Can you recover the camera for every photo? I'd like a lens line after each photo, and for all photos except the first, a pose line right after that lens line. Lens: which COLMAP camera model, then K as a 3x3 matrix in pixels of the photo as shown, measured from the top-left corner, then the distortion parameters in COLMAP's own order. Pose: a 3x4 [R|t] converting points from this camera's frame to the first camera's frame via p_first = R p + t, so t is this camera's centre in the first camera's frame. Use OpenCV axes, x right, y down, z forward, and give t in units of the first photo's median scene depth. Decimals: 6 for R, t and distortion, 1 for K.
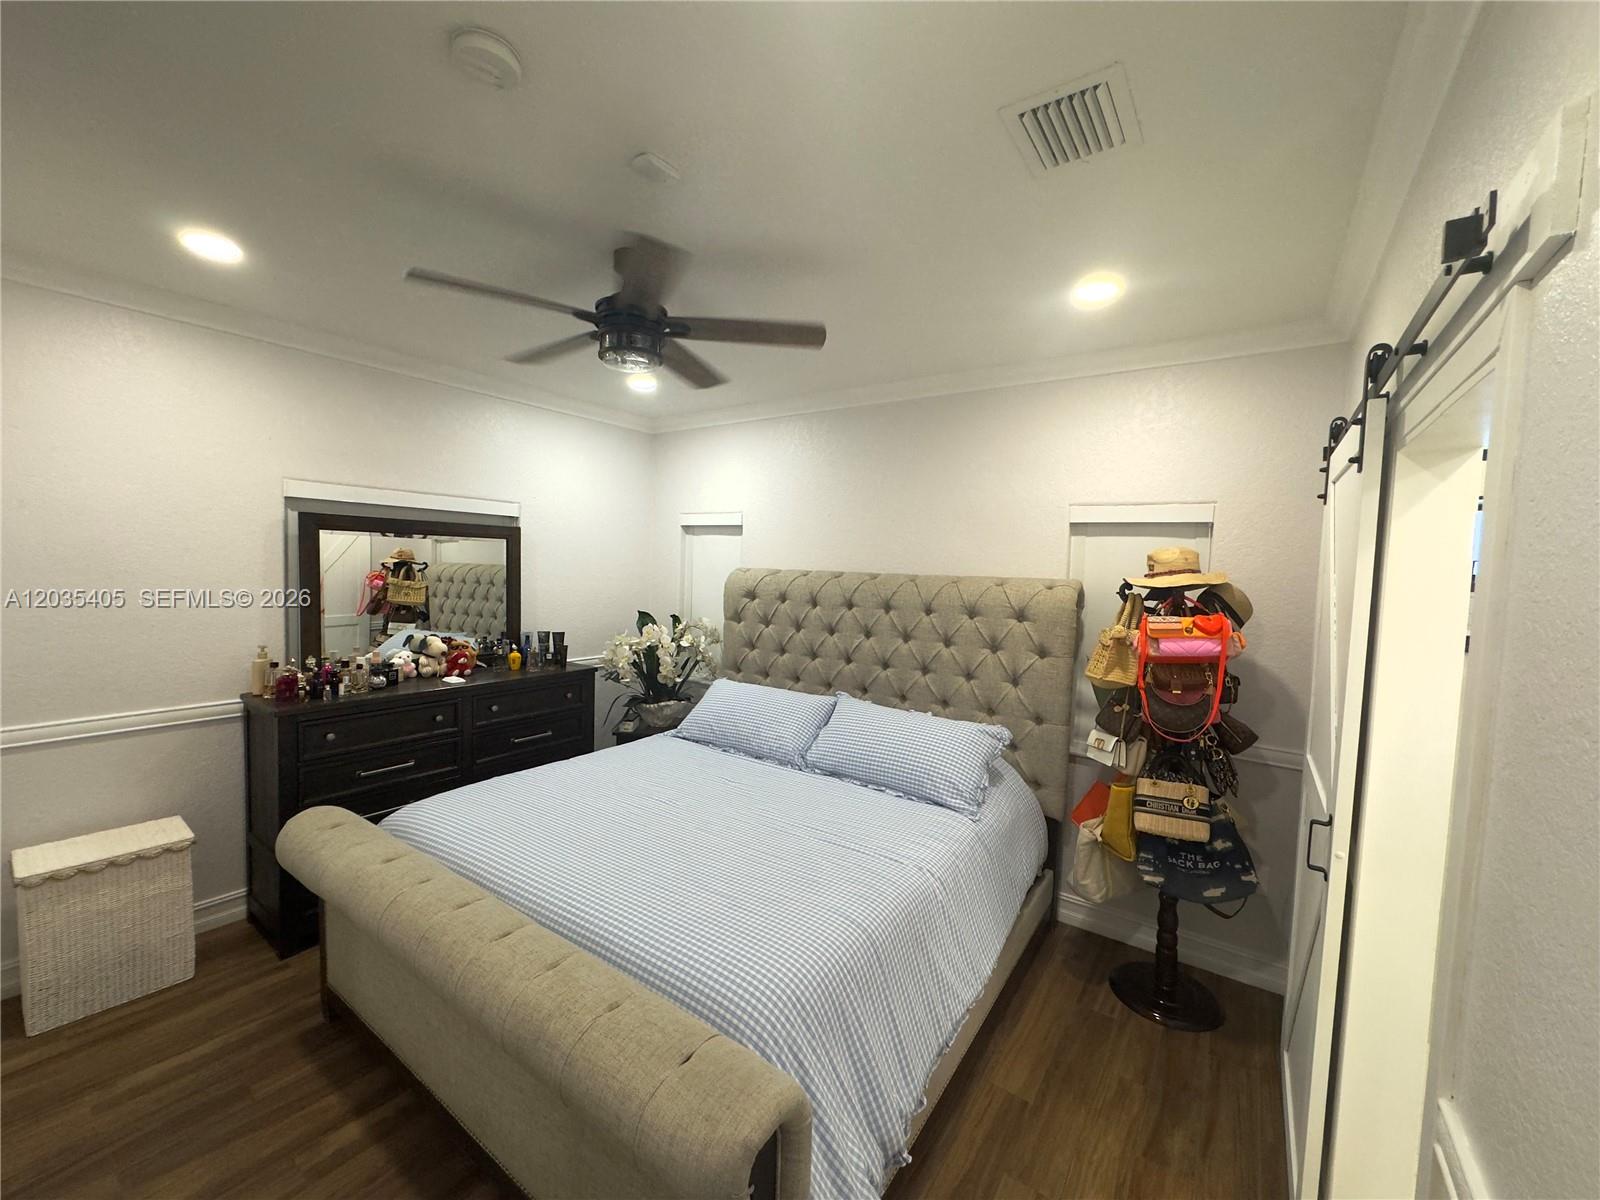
lens RADIAL K [[640.4, 0, 801.2], [0, 640.4, 597.8], [0, 0, 1]] dist [-0.006366, 0.001806]
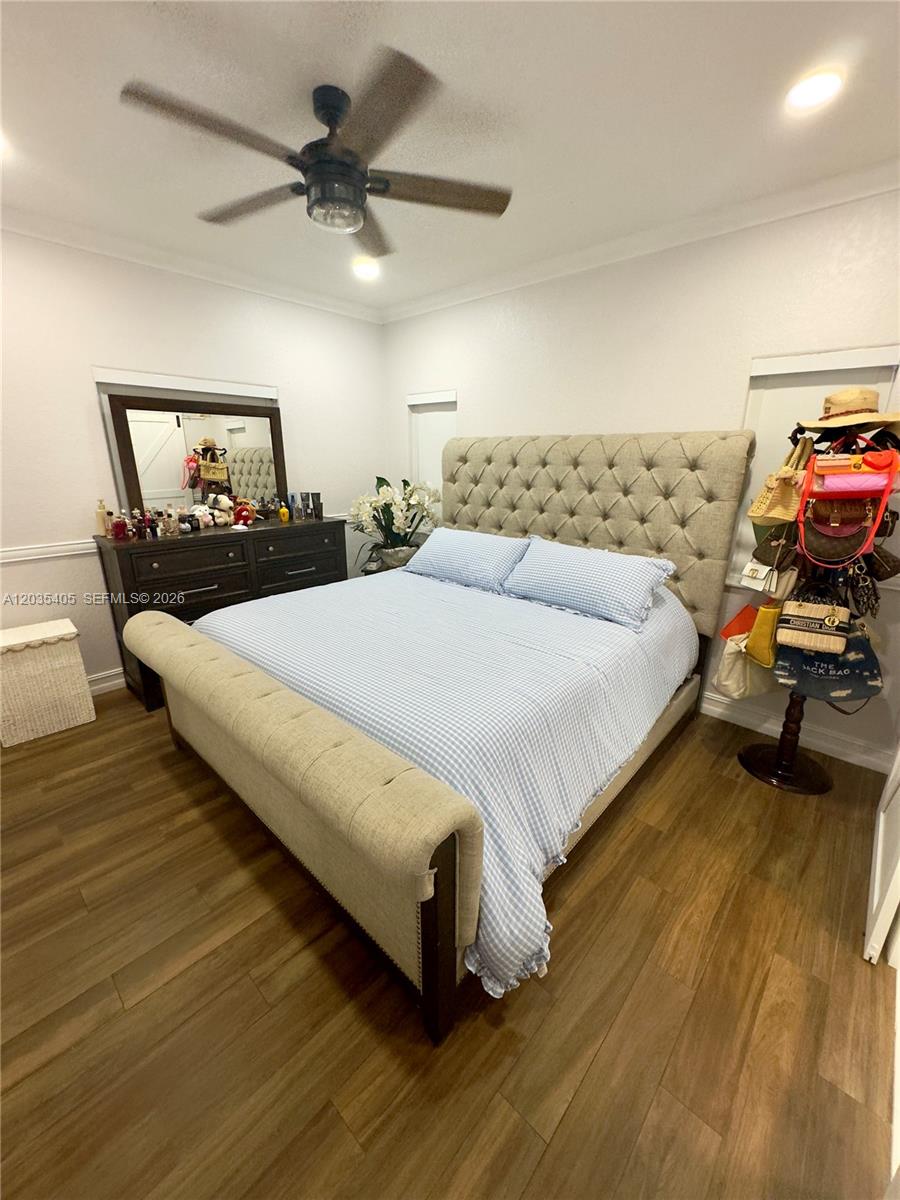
lens RADIAL K [[480.3, 0, 450.9], [0, 480.3, 600.3], [0, 0, 1]] dist [-0.006366, 0.001806]
pose [[0.991293, 0.013697, -0.130958, 0.031597], [0.017793, 0.971516, 0.236303, 0.057250], [0.130464, -0.236576, 0.962814, 0.069422]]
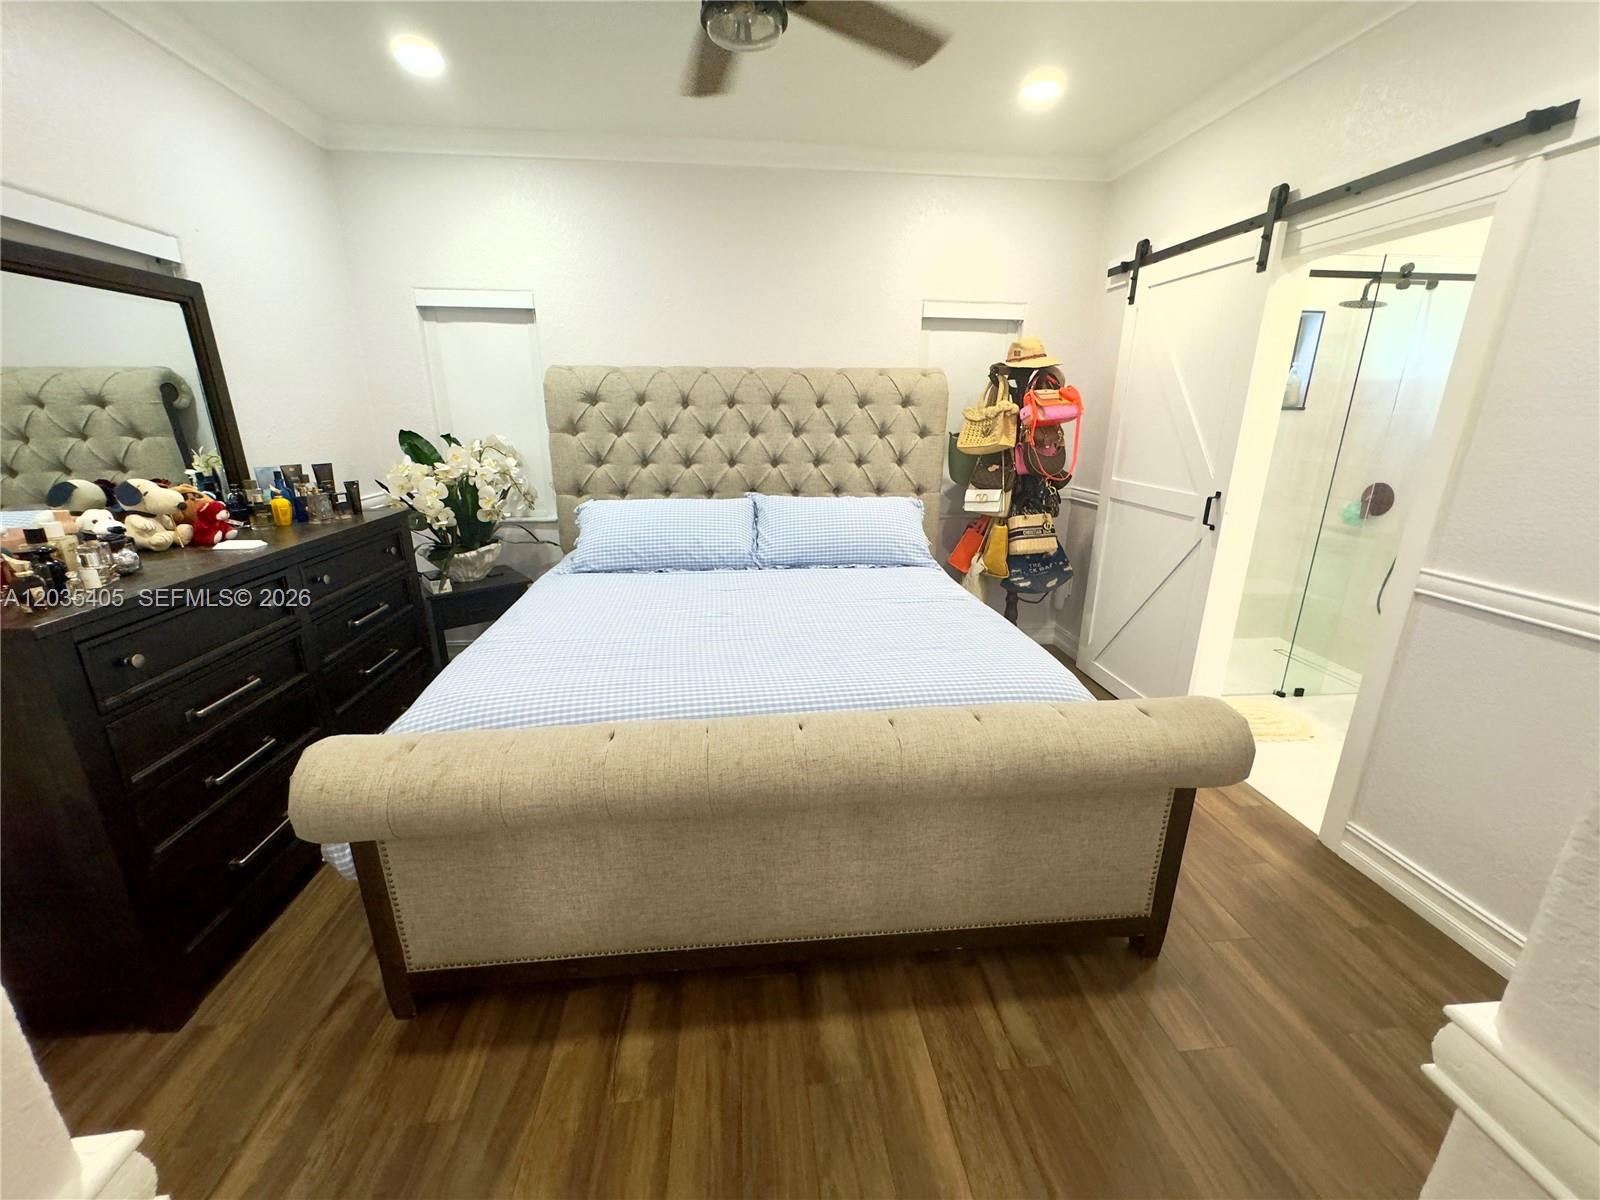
lens RADIAL K [[640.4, 0, 807.3], [0, 640.4, 598.1], [0, 0, 1]] dist [-0.006366, 0.001806]
pose [[0.748941, -0.217644, 0.625874, -0.633795], [0.055076, 0.961699, 0.268519, 0.053756], [-0.660343, -0.166635, 0.732243, 0.241427]]
